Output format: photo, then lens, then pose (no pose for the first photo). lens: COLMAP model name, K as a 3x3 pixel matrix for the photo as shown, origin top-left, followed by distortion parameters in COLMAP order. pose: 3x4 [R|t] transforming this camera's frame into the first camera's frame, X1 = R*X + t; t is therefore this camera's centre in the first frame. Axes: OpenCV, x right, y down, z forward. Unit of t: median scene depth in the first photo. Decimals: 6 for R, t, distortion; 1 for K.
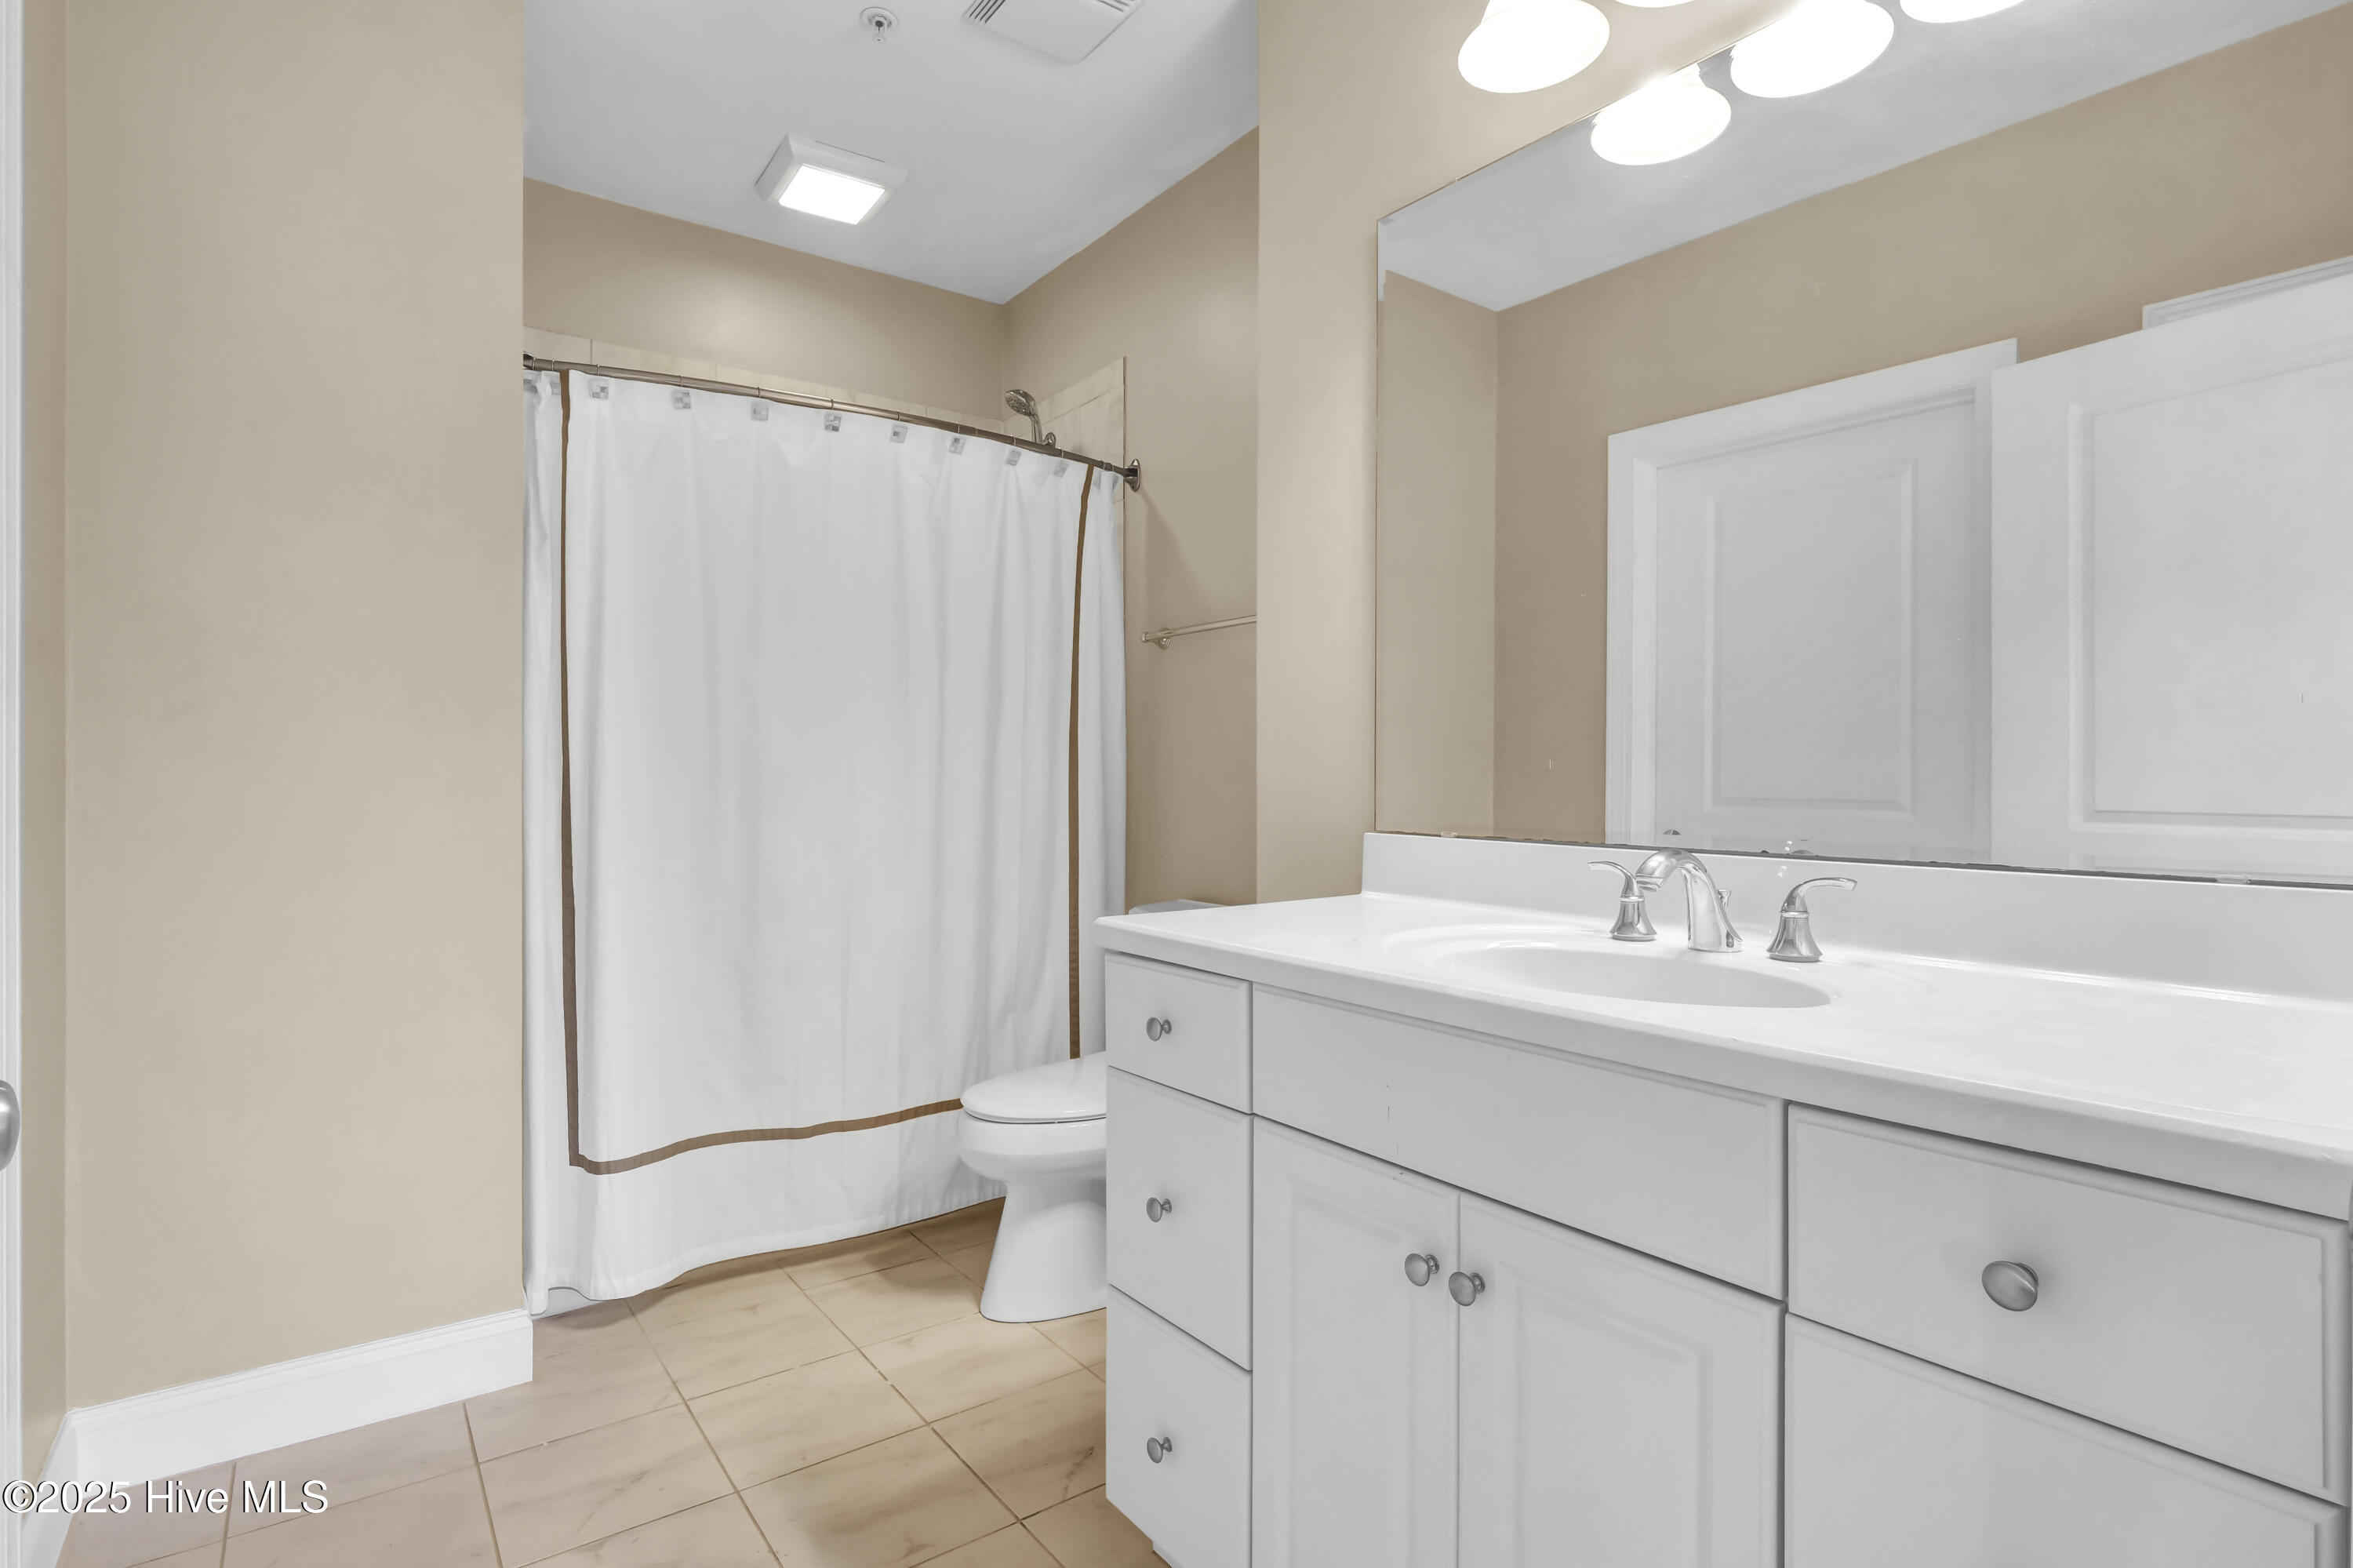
lens RADIAL K [[1171.1, 0, 1172.1], [0, 1171.1, 771.9], [0, 0, 1]] dist [-0.014212, 0.000646]
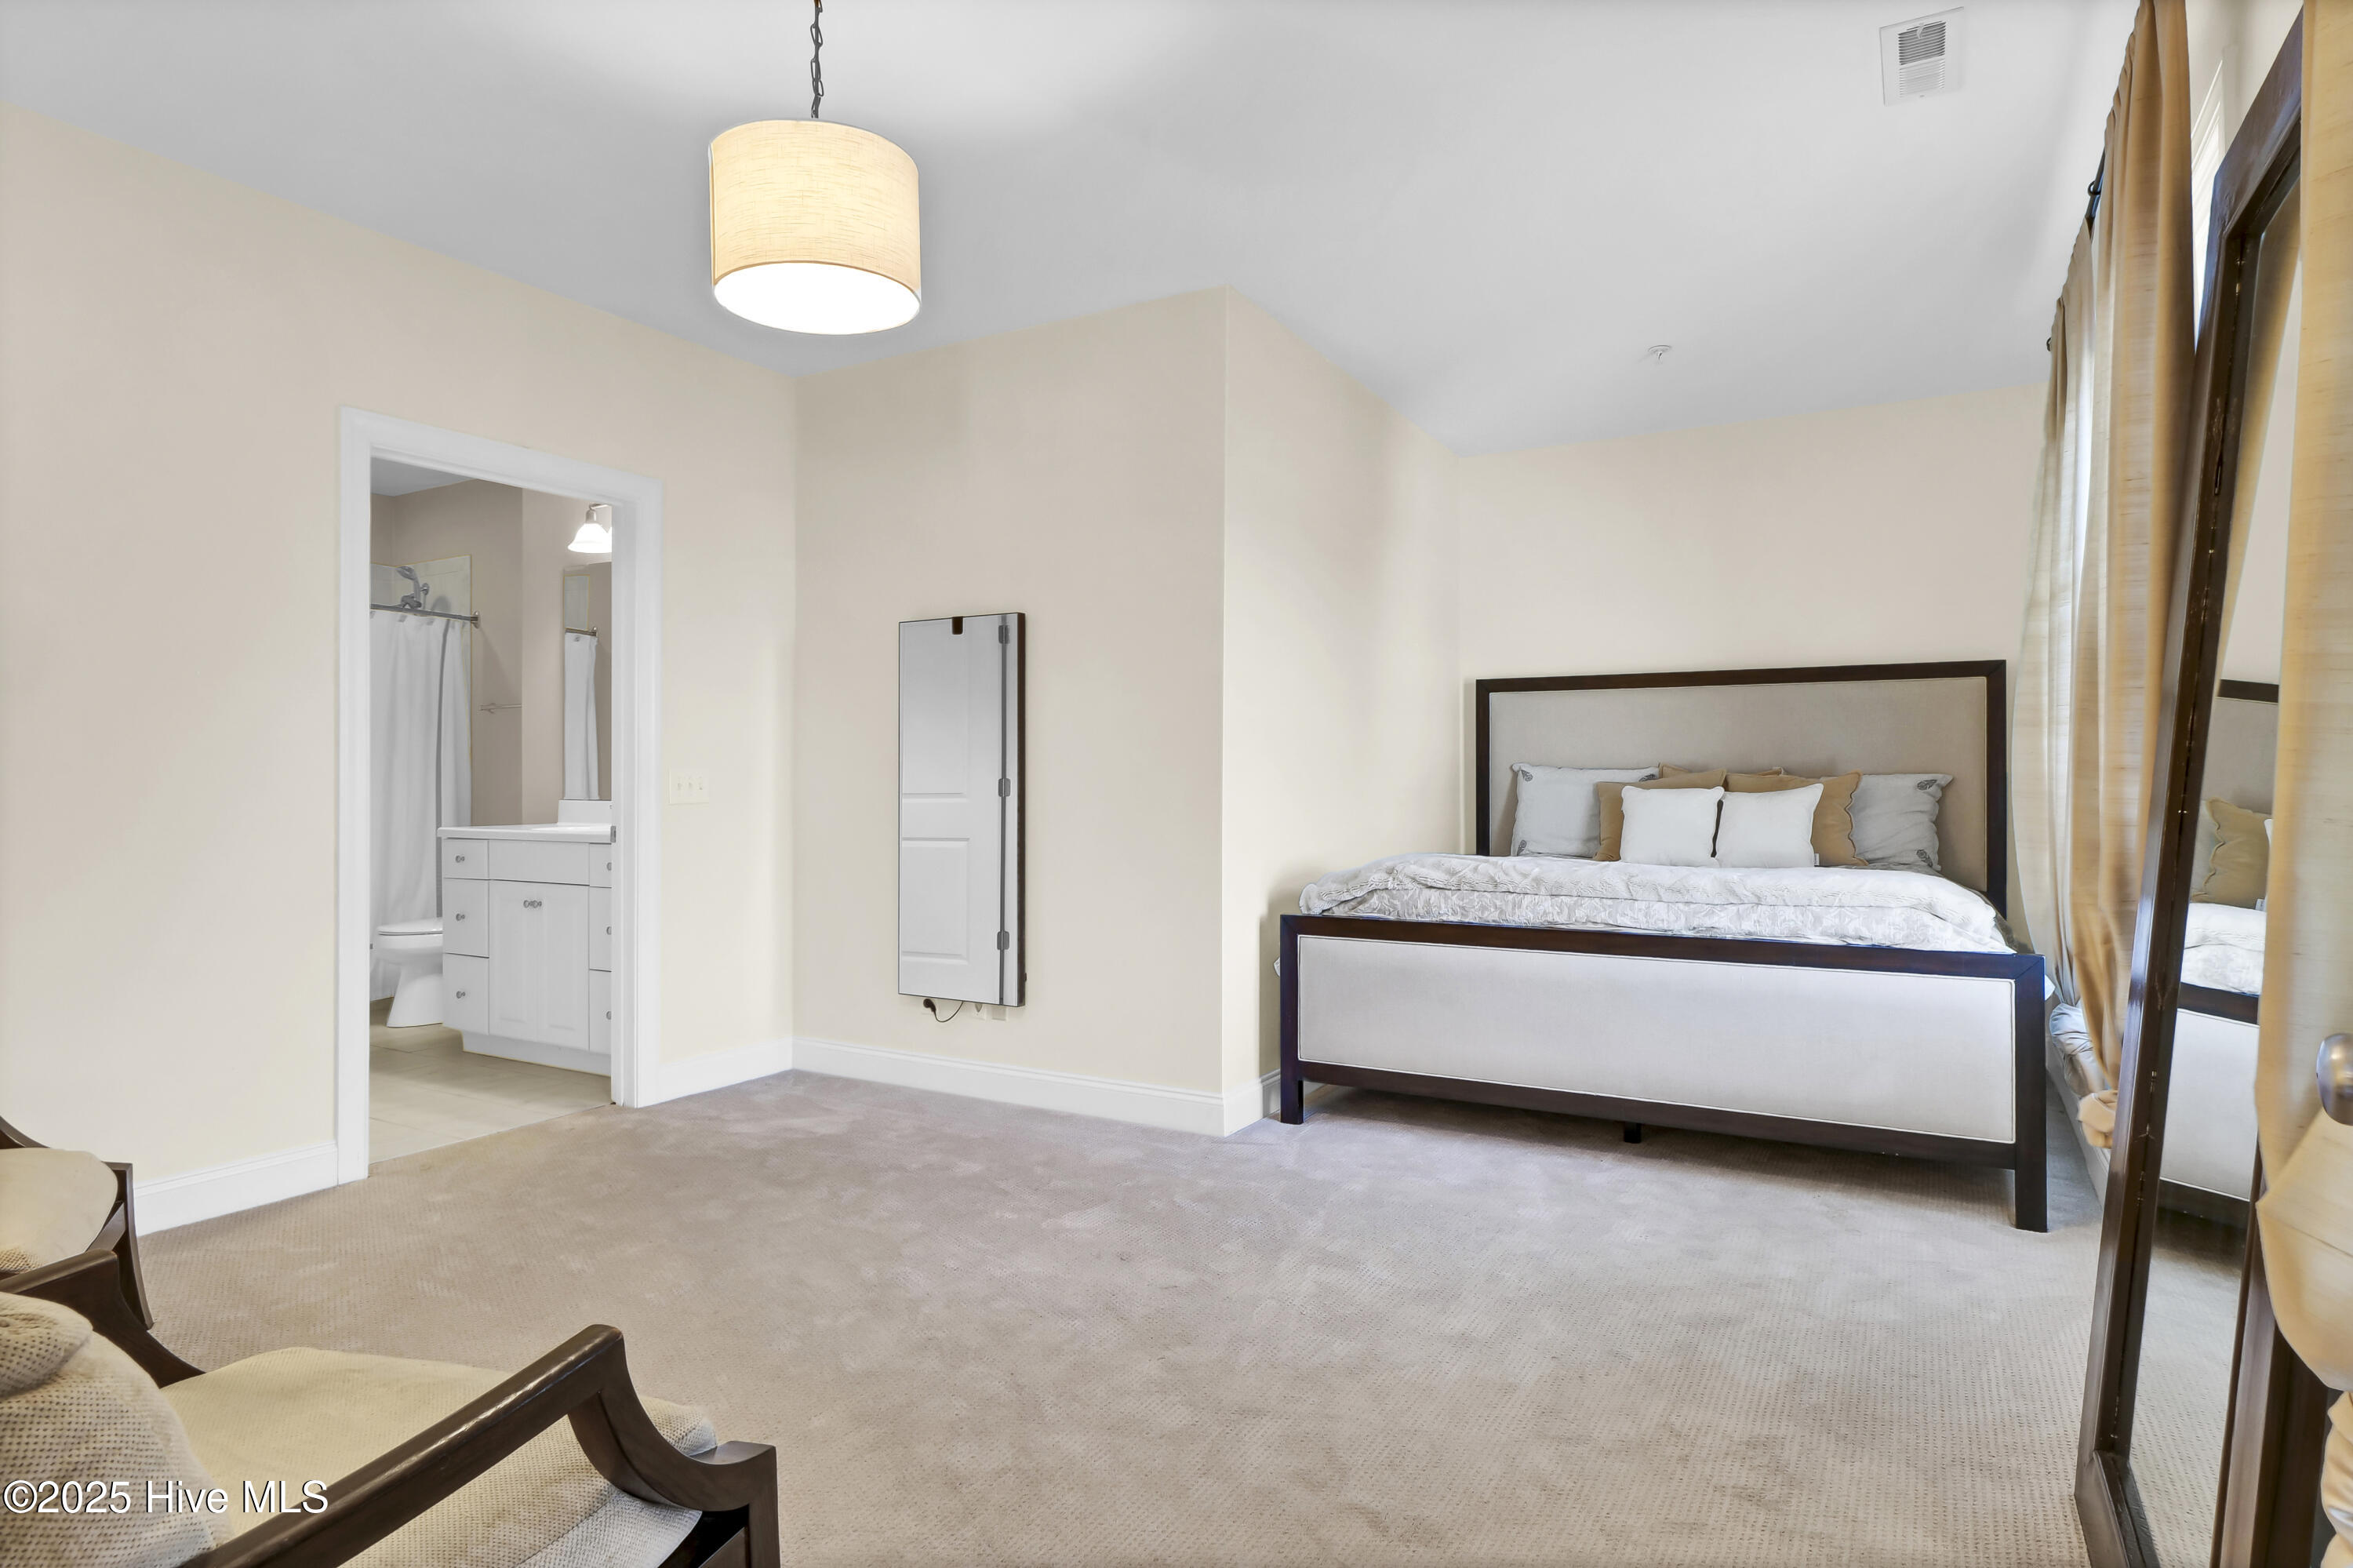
lens RADIAL K [[1287.7, 0, 1179.1], [0, 1287.7, 779.7], [0, 0, 1]] dist [-0.002810, 0.000139]
pose [[0.914634, -0.001048, 0.404283, 0.178239], [0.000273, 0.999998, 0.001974, -0.000357], [-0.404284, -0.001695, 0.914632, -1.456966]]
